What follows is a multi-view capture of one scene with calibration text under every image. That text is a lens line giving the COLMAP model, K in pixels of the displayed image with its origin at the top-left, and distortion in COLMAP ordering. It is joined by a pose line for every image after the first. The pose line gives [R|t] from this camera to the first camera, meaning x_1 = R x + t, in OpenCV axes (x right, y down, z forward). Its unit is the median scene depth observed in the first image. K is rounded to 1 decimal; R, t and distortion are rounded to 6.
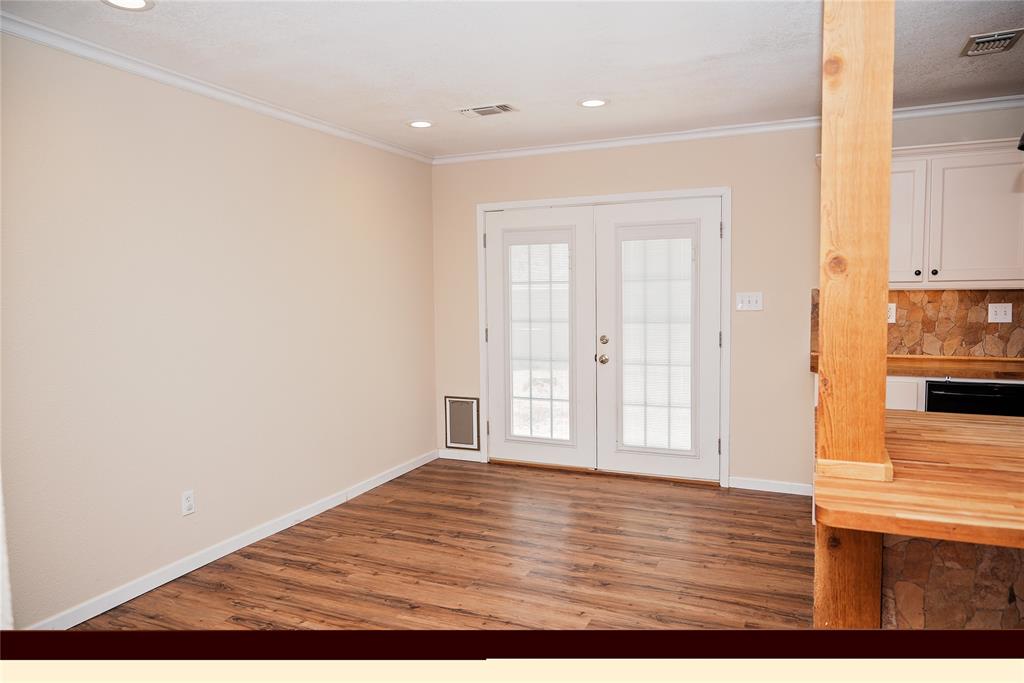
lens RADIAL K [[682.0, 0, 512.0], [0, 682.0, 337.6], [0, 0, 1]] dist [-0.011065, 0.002684]
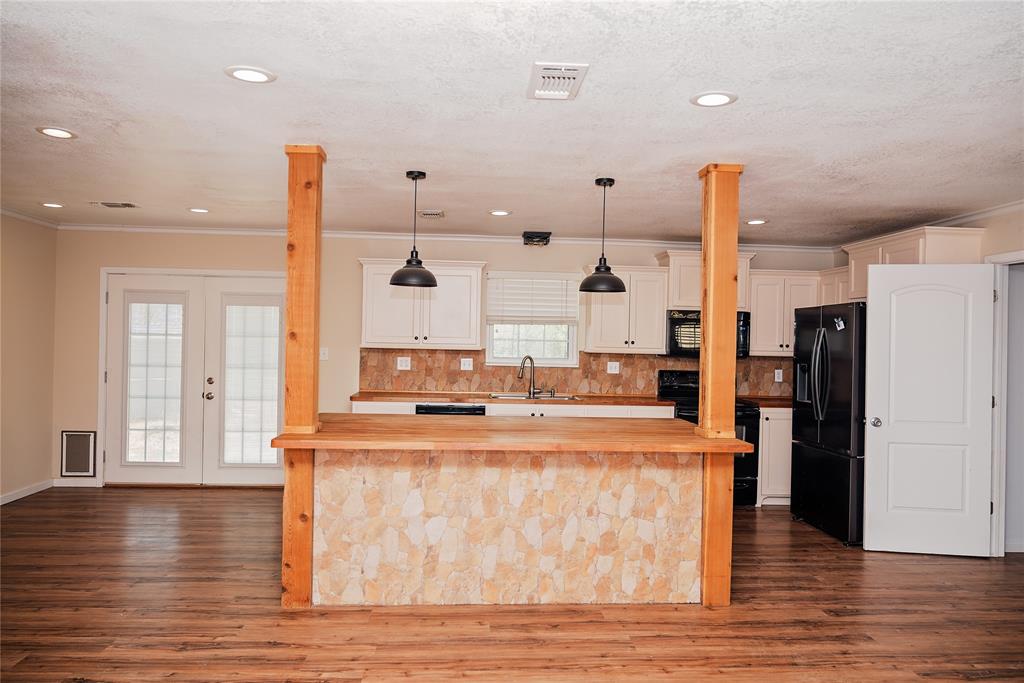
lens RADIAL K [[682.0, 0, 511.8], [0, 682.0, 346.5], [0, 0, 1]] dist [-0.011065, 0.002684]
pose [[0.875421, 0.029898, 0.482435, 0.012353], [0.001983, 0.997855, -0.065439, 0.029005], [-0.483357, 0.058243, 0.873484, -0.500986]]
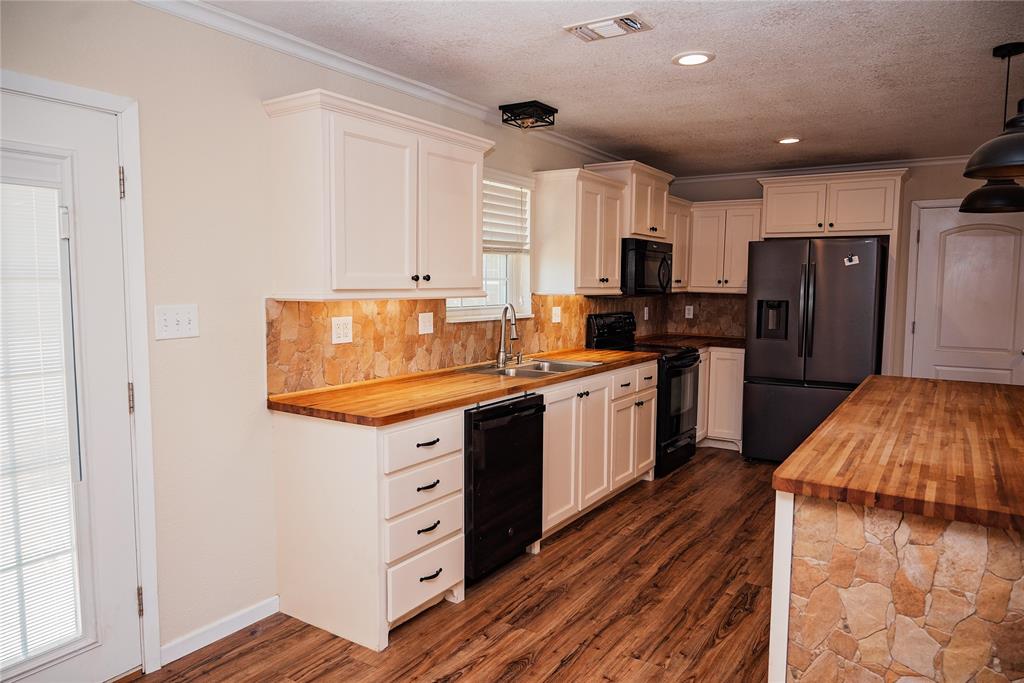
lens RADIAL K [[682.0, 0, 509.7], [0, 682.0, 334.6], [0, 0, 1]] dist [-0.011065, 0.002684]
pose [[0.159236, -0.062293, 0.985273, -0.174543], [0.062086, 0.996664, 0.052979, -0.062355], [-0.985286, 0.052735, 0.162572, 0.726850]]
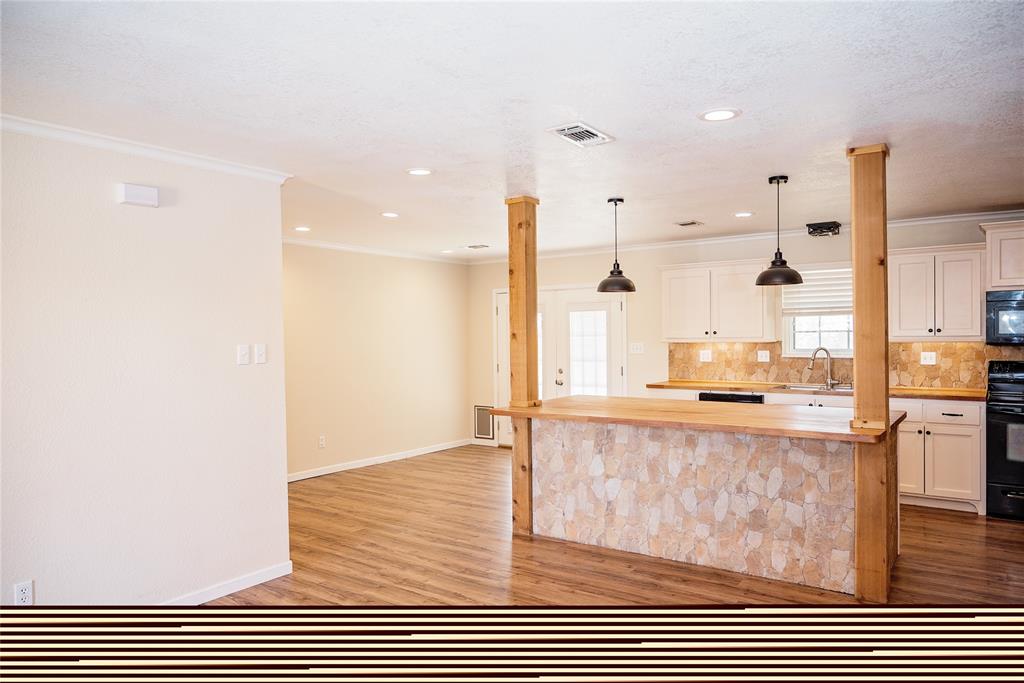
lens RADIAL K [[682.0, 0, 536.0], [0, 682.0, 339.2], [0, 0, 1]] dist [-0.011065, 0.002684]
pose [[0.986350, 0.006062, -0.164551, 0.426984], [-0.016854, 0.997790, -0.064268, 0.041008], [0.163798, 0.066164, 0.984273, -0.789838]]
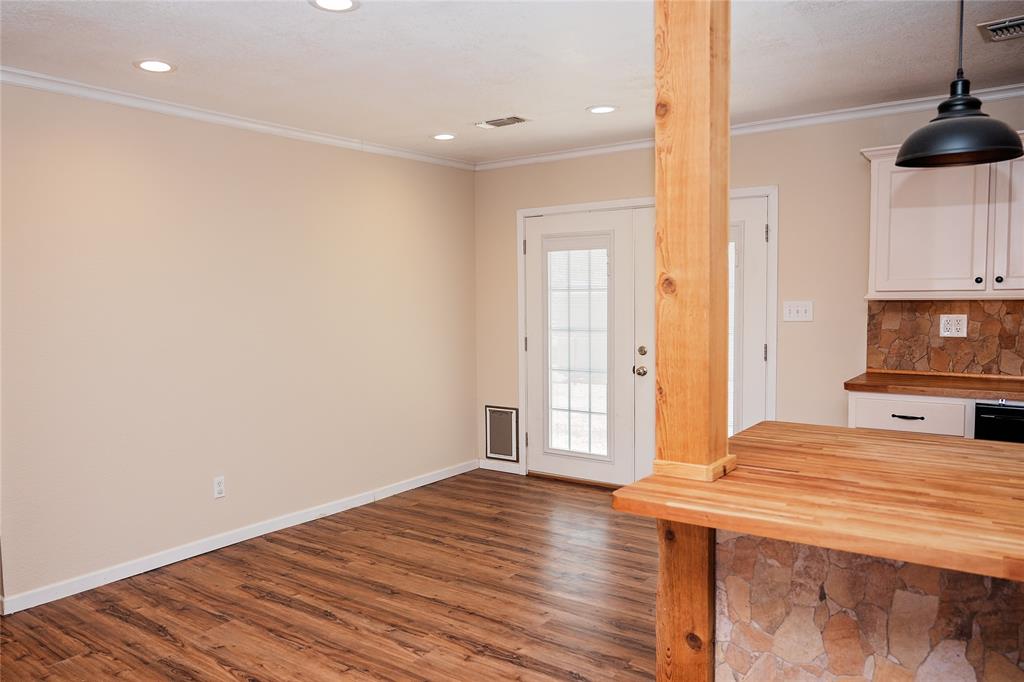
lens RADIAL K [[771.0, 0, 446.1], [0, 771.0, 345.1], [0, 0, 1]] dist [-0.010553, 0.002624]
pose [[0.967349, 0.015516, -0.252974, 0.174886], [-0.015761, 0.999875, 0.001060, -0.001829], [0.252959, 0.002962, 0.967473, -0.124261]]
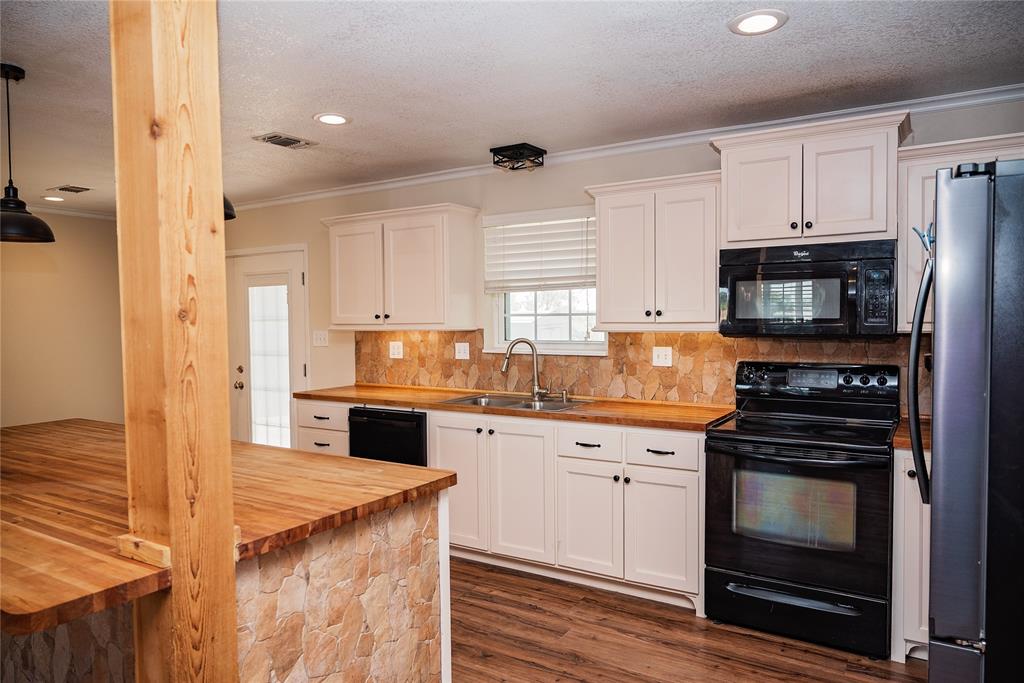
lens RADIAL K [[682.0, 0, 541.5], [0, 682.0, 342.3], [0, 0, 1]] dist [-0.011065, 0.002684]
pose [[0.993623, 0.010414, -0.112268, 0.974184], [-0.014551, 0.999243, -0.036085, -0.010697], [0.111807, 0.037488, 0.993023, -0.156780]]
